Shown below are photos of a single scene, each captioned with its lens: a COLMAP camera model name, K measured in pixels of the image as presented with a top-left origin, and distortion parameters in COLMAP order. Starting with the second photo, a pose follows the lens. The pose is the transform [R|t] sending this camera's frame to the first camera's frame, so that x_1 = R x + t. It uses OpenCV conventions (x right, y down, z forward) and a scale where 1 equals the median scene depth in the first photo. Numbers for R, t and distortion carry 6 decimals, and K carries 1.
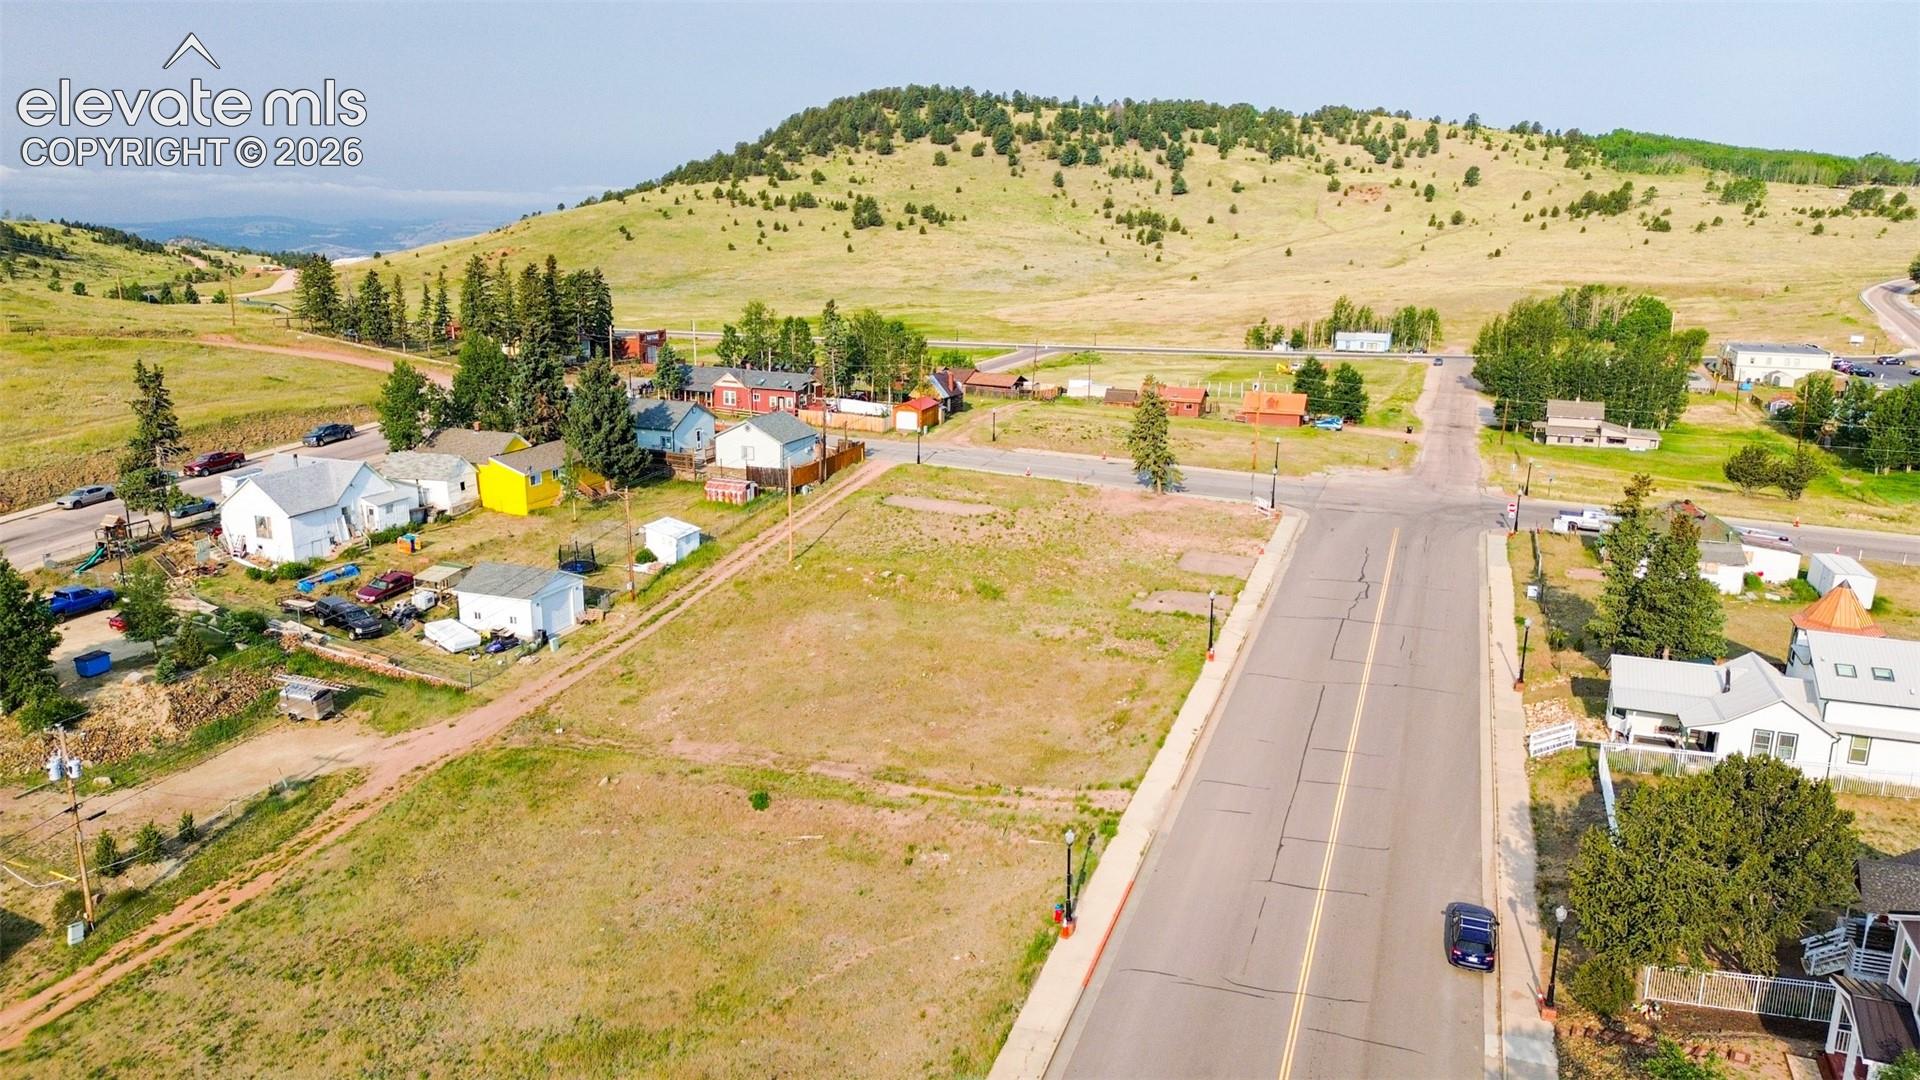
lens RADIAL K [[1345.2, 0, 955.9], [0, 1345.2, 541.4], [0, 0, 1]] dist [0.070700, -0.075753]
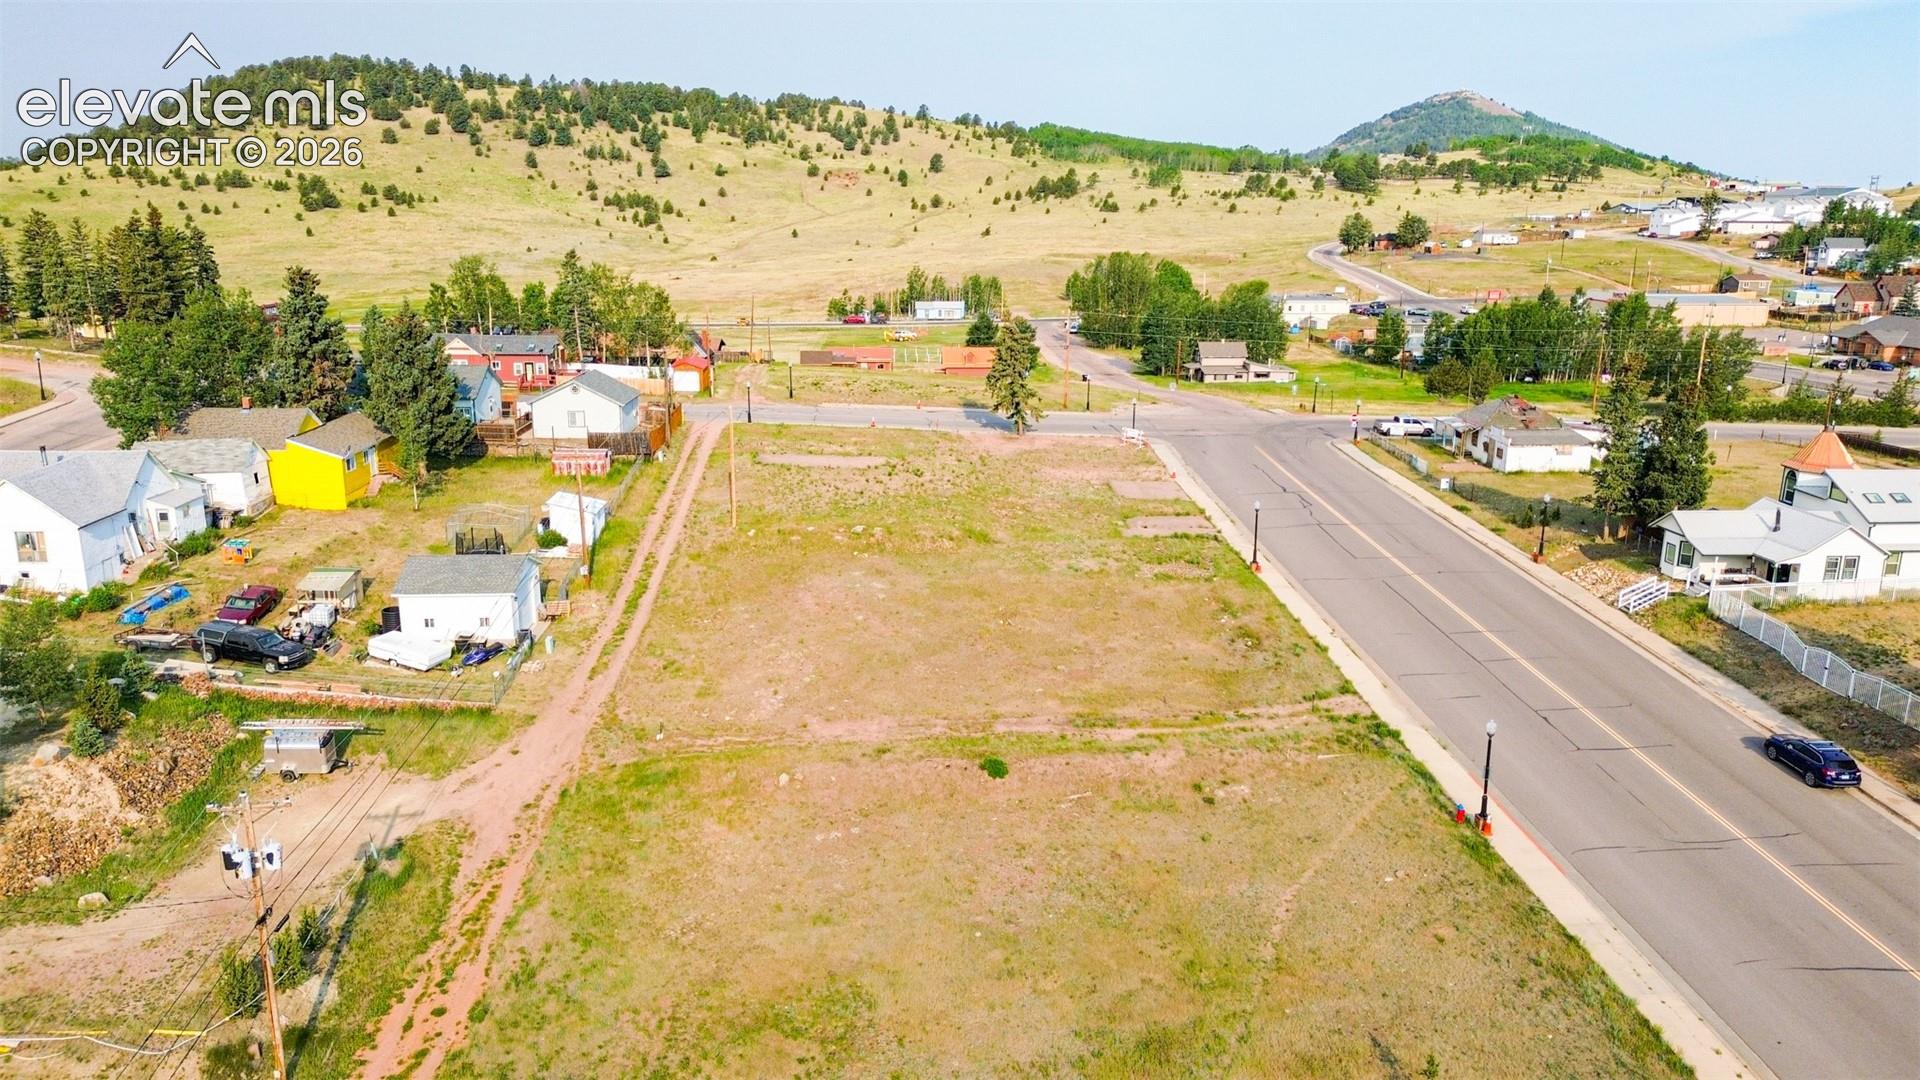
lens RADIAL K [[1345.2, 0, 955.9], [0, 1345.2, 541.4], [0, 0, 1]] dist [0.070700, -0.075753]
pose [[0.920478, -0.100352, 0.377690, -0.057417], [0.098124, 0.994855, 0.025193, 0.002868], [-0.378275, 0.013871, 0.925589, 0.025297]]
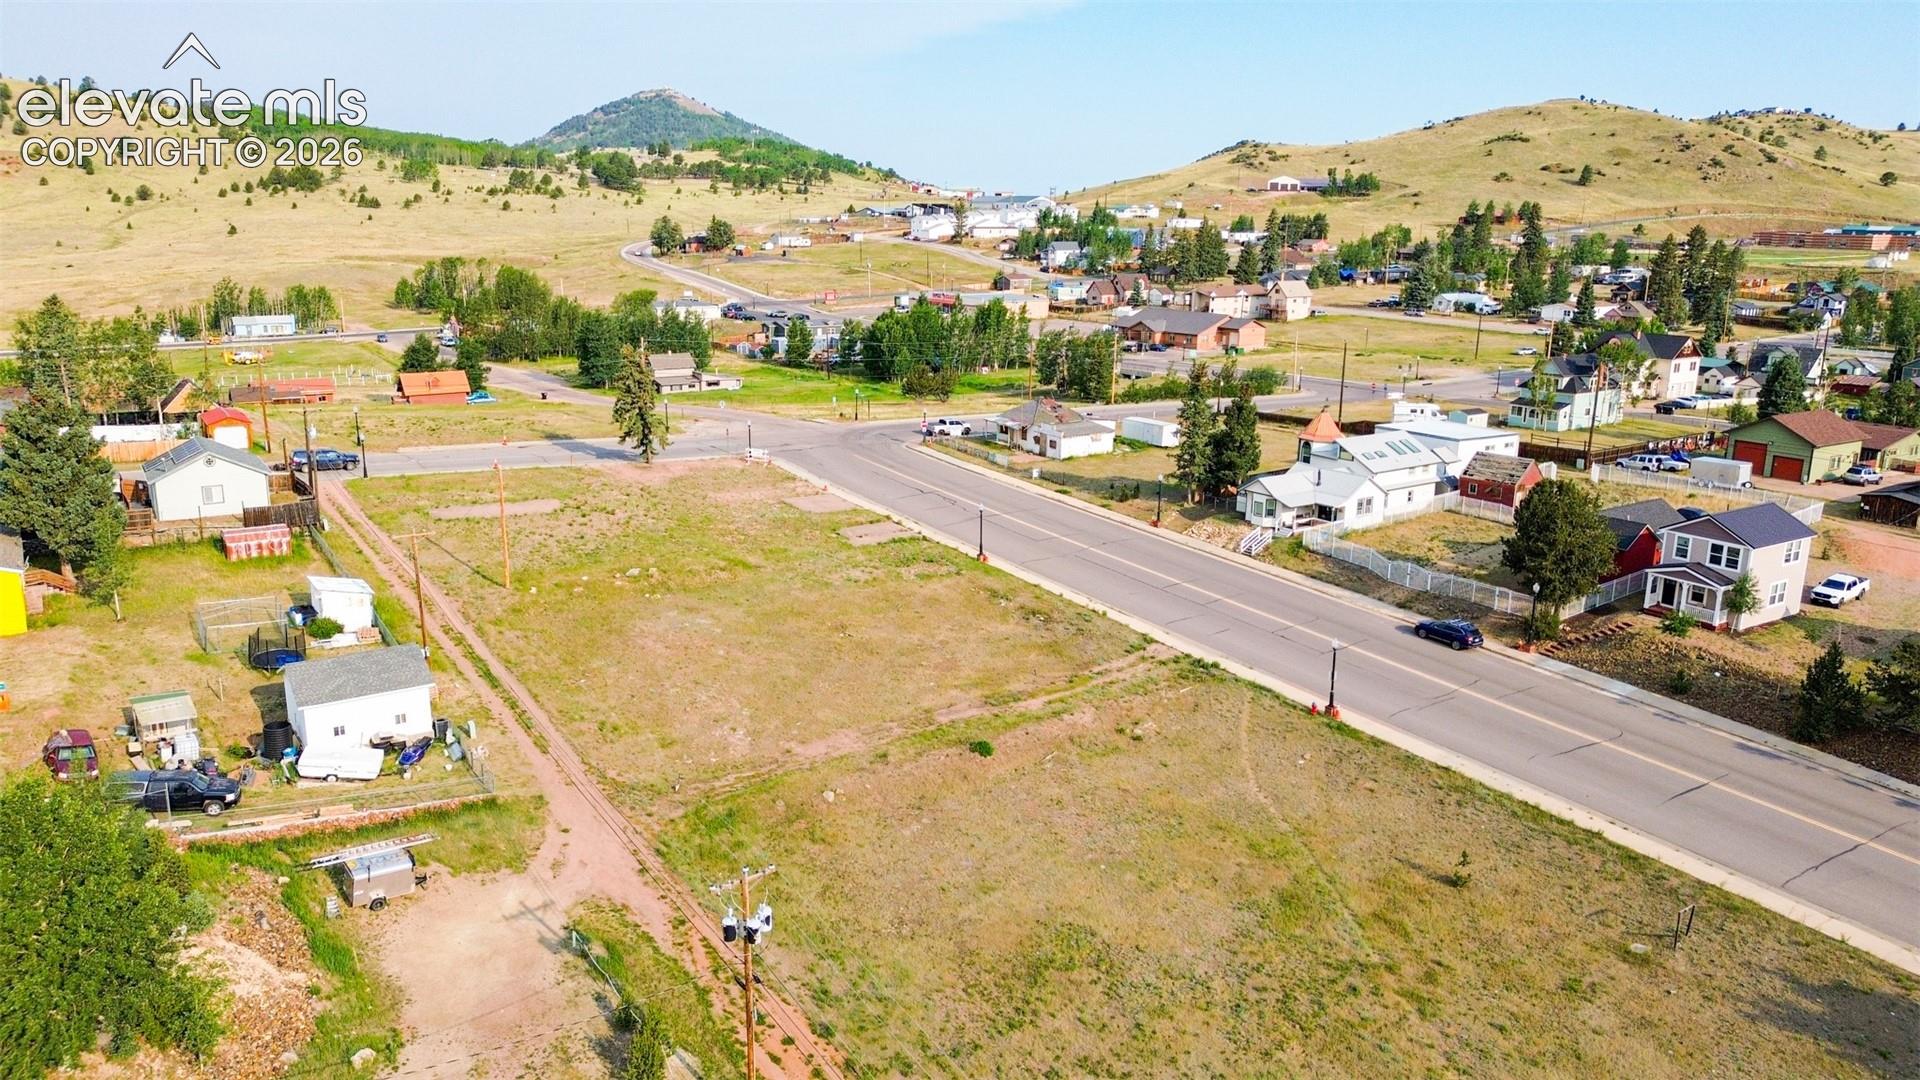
lens RADIAL K [[1345.2, 0, 955.9], [0, 1345.2, 541.4], [0, 0, 1]] dist [0.070700, -0.075753]
pose [[0.580970, -0.203039, 0.788194, -0.112887], [0.190583, 0.975400, 0.110786, -0.009851], [-0.791298, 0.085853, 0.605373, 0.045030]]
